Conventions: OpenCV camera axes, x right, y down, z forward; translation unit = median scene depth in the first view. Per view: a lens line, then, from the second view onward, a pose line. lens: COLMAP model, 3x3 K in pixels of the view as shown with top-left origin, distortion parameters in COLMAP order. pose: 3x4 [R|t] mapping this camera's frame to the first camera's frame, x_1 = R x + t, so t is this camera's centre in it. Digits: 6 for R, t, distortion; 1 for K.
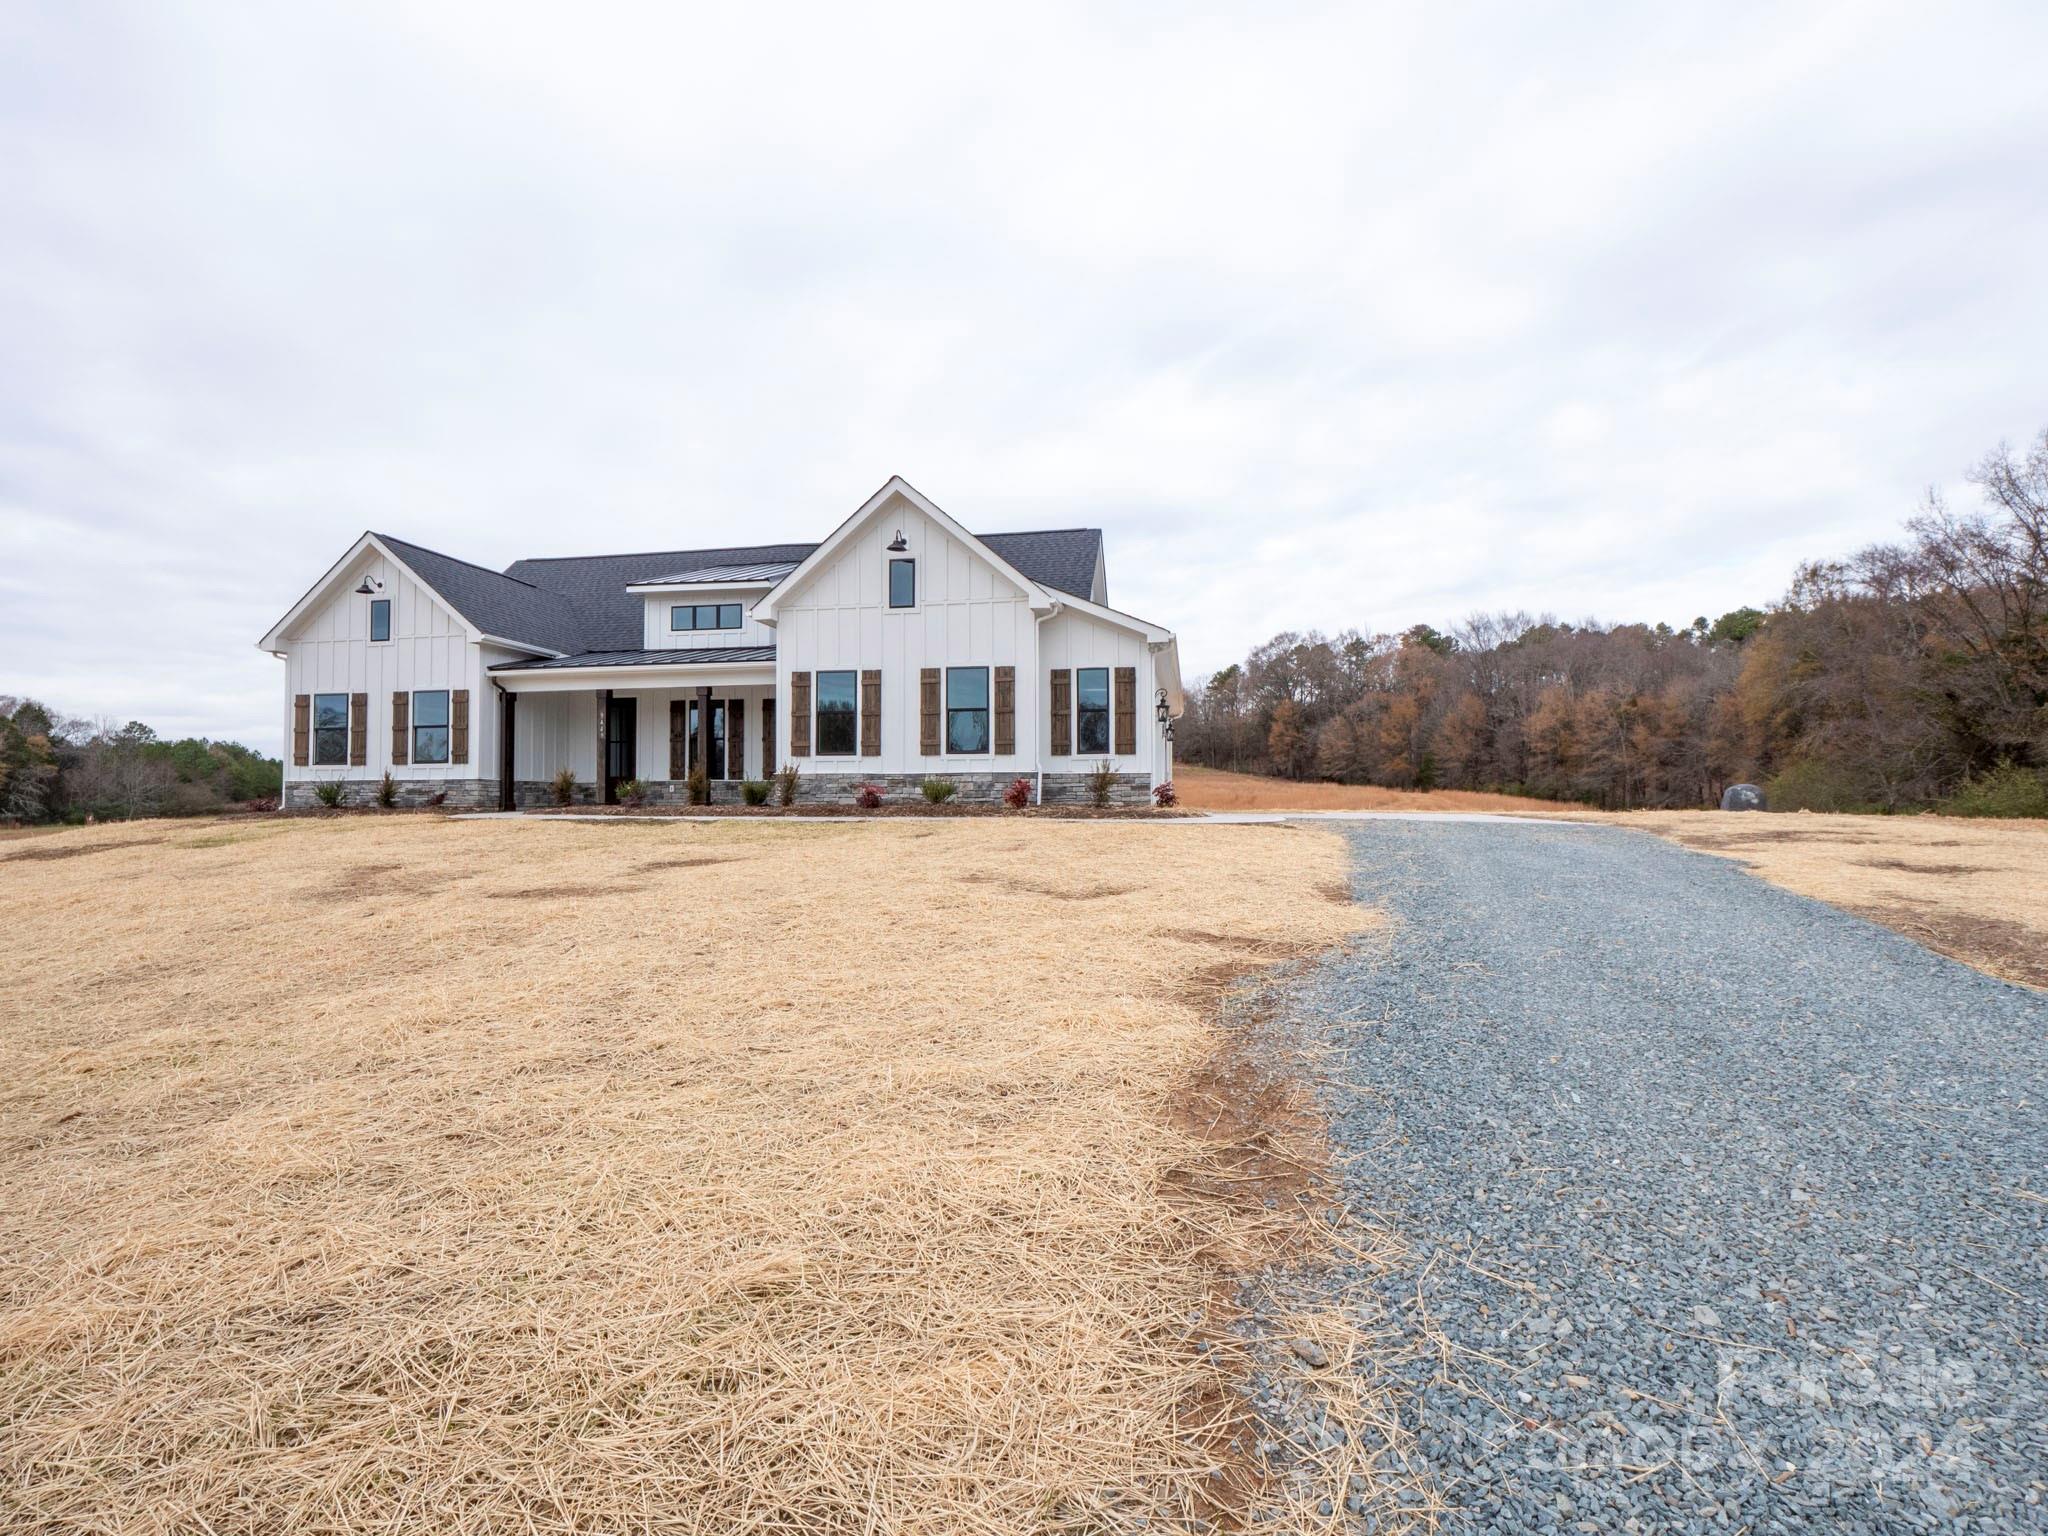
lens RADIAL K [[1067.4, 0, 1024.0], [0, 1067.4, 768.0], [0, 0, 1]] dist [-0.037402, -0.000118]
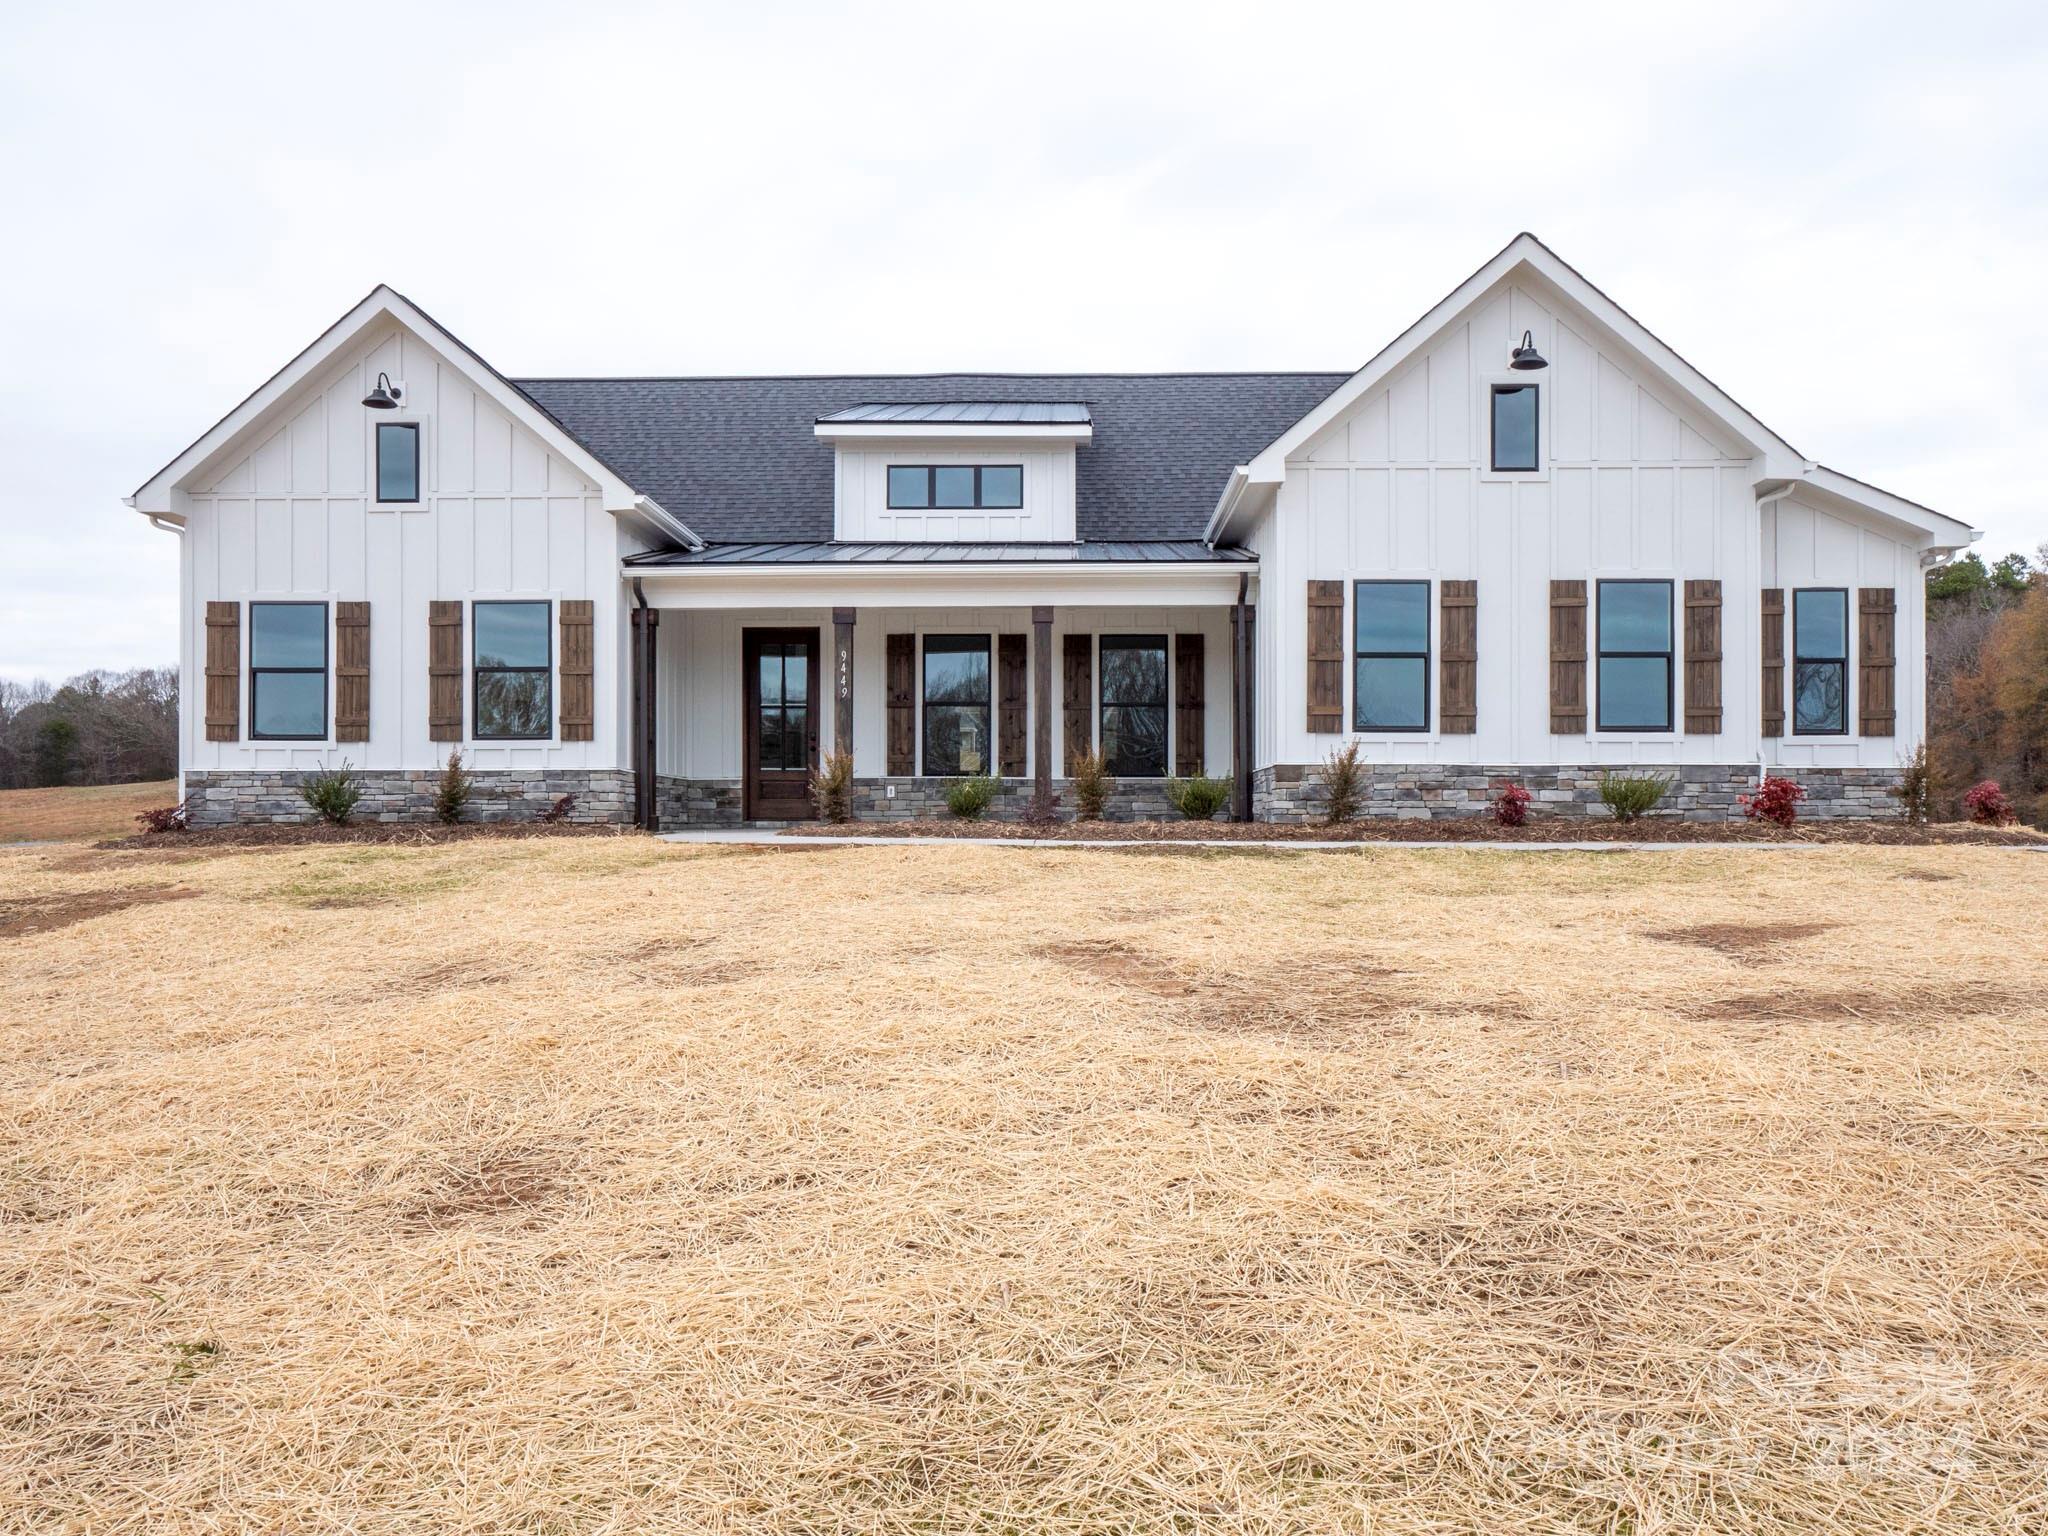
lens RADIAL K [[1594.2, 0, 1024.0], [0, 1594.2, 768.0], [0, 0, 1]] dist [0.003417, 0.000510]
pose [[0.987787, 0.009008, 0.155550, -0.433468], [-0.008669, 0.999958, -0.002856, 0.009636], [-0.155569, 0.001473, 0.987824, 0.180011]]
